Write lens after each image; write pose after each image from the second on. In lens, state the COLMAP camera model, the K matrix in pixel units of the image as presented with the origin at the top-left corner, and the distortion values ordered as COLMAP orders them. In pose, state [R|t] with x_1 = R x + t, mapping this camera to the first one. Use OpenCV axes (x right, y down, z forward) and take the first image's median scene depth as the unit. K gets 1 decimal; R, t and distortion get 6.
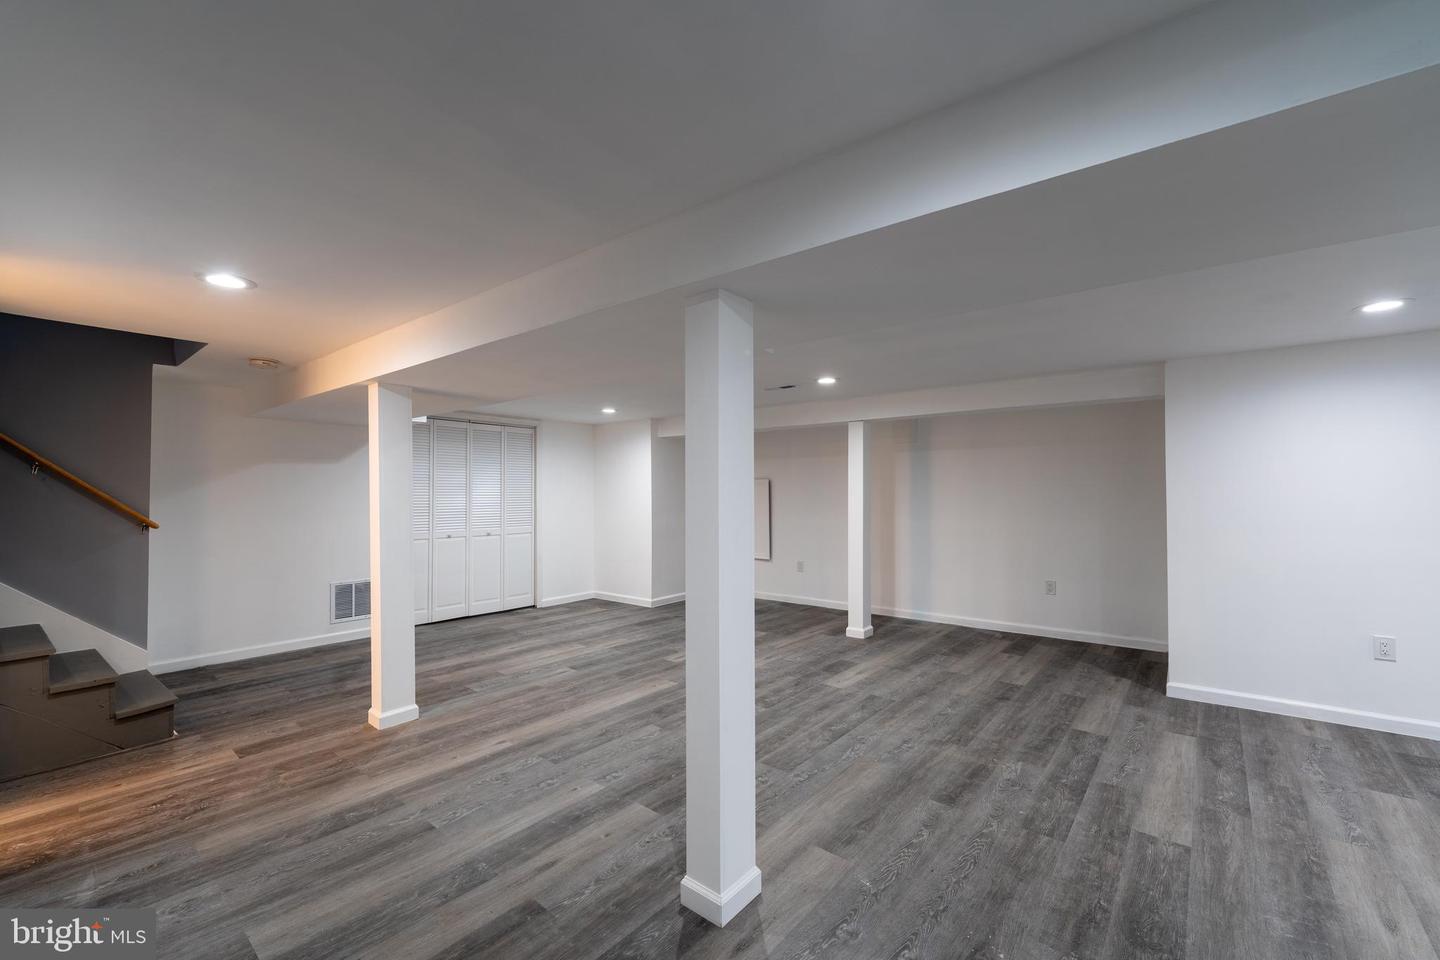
lens RADIAL K [[587.5, 0, 720.9], [0, 587.5, 485.2], [0, 0, 1]] dist [0.001484, -0.000590]
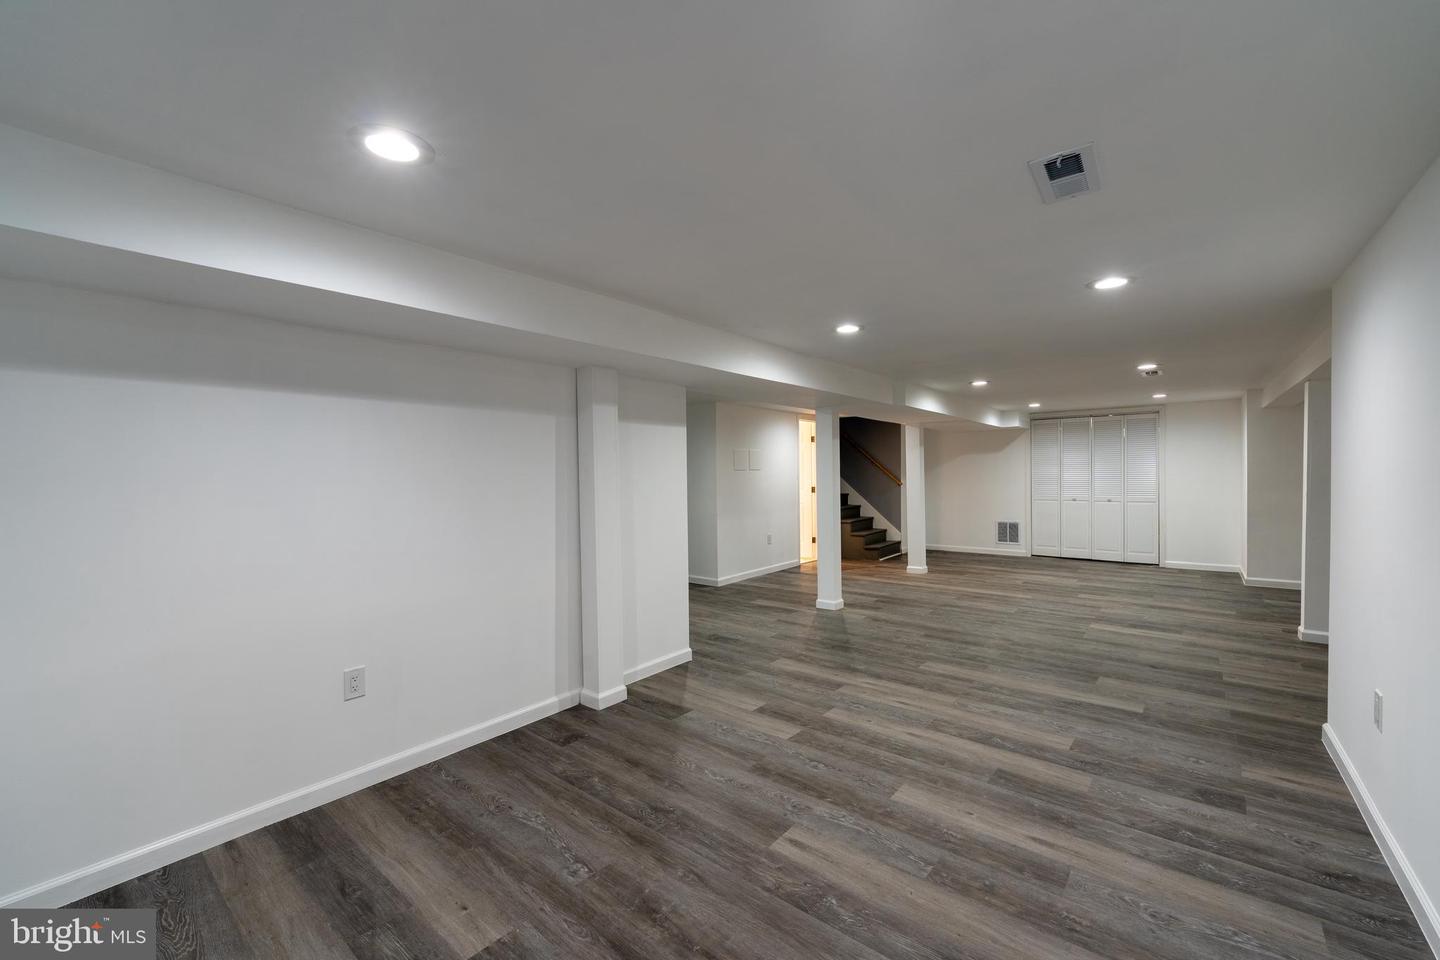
lens RADIAL K [[587.5, 0, 715.0], [0, 587.5, 479.7], [0, 0, 1]] dist [0.001484, -0.000590]
pose [[-0.015022, 0.014284, -0.999785, 1.916900], [0.026323, 0.999557, 0.013885, -0.008072], [0.999541, -0.026109, -0.015392, 0.301041]]
